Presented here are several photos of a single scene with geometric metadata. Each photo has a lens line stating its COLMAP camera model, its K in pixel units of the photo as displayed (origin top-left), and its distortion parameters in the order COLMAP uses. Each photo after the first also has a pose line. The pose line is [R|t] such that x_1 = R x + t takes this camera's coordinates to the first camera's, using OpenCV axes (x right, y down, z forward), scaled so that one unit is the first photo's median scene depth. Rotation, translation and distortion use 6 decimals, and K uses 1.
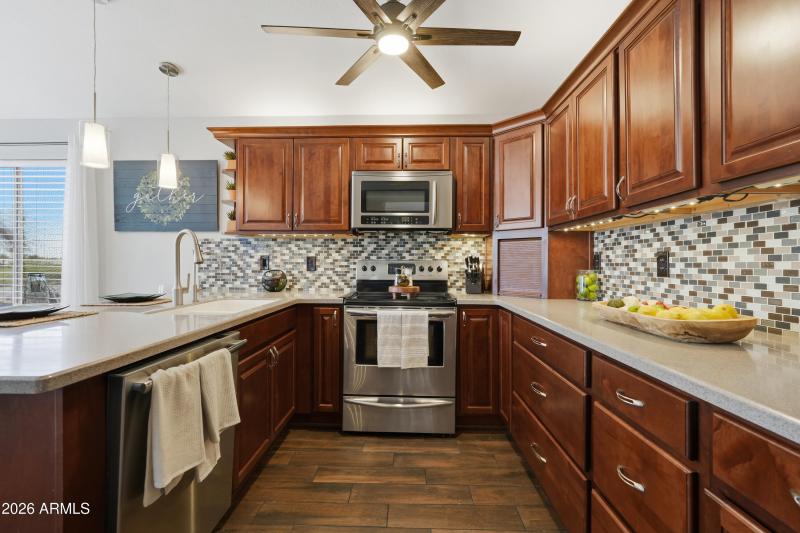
lens RADIAL K [[359.2, 0, 400.1], [0, 359.2, 264.0], [0, 0, 1]] dist [-0.000138, 0.000521]
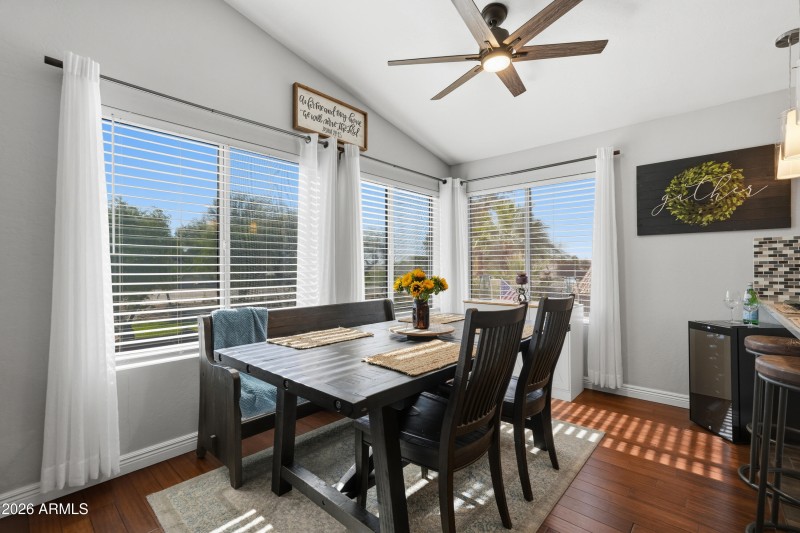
lens RADIAL K [[359.2, 0, 400.6], [0, 359.2, 266.7], [0, 0, 1]] dist [-0.000138, 0.000521]
pose [[0.774048, -0.009729, -0.633053, -0.679471], [0.006487, 0.999951, -0.007435, -0.001225], [0.633094, 0.001648, 0.774073, -0.202699]]
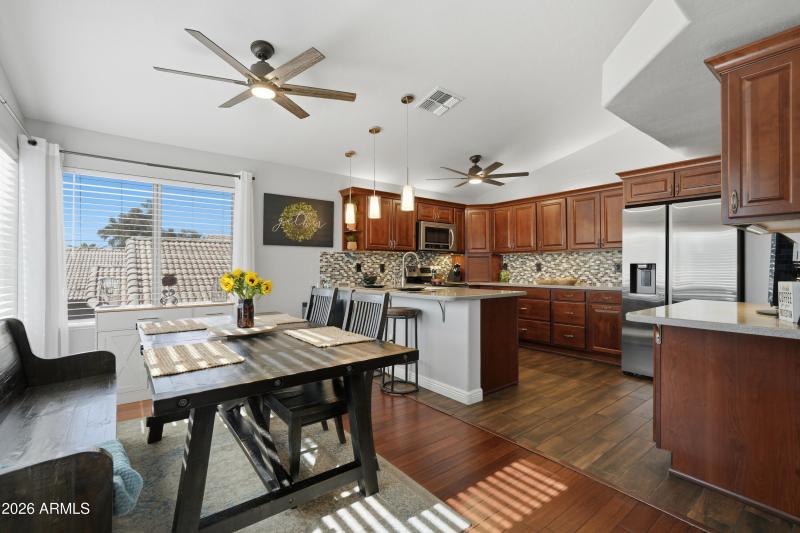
lens RADIAL K [[359.2, 0, 398.8], [0, 359.2, 265.1], [0, 0, 1]] dist [-0.000138, 0.000521]
pose [[0.765746, 0.001350, 0.643142, -1.287816], [0.004909, 0.999956, -0.007944, -0.000808], [-0.643125, 0.009240, 0.765706, -0.366422]]
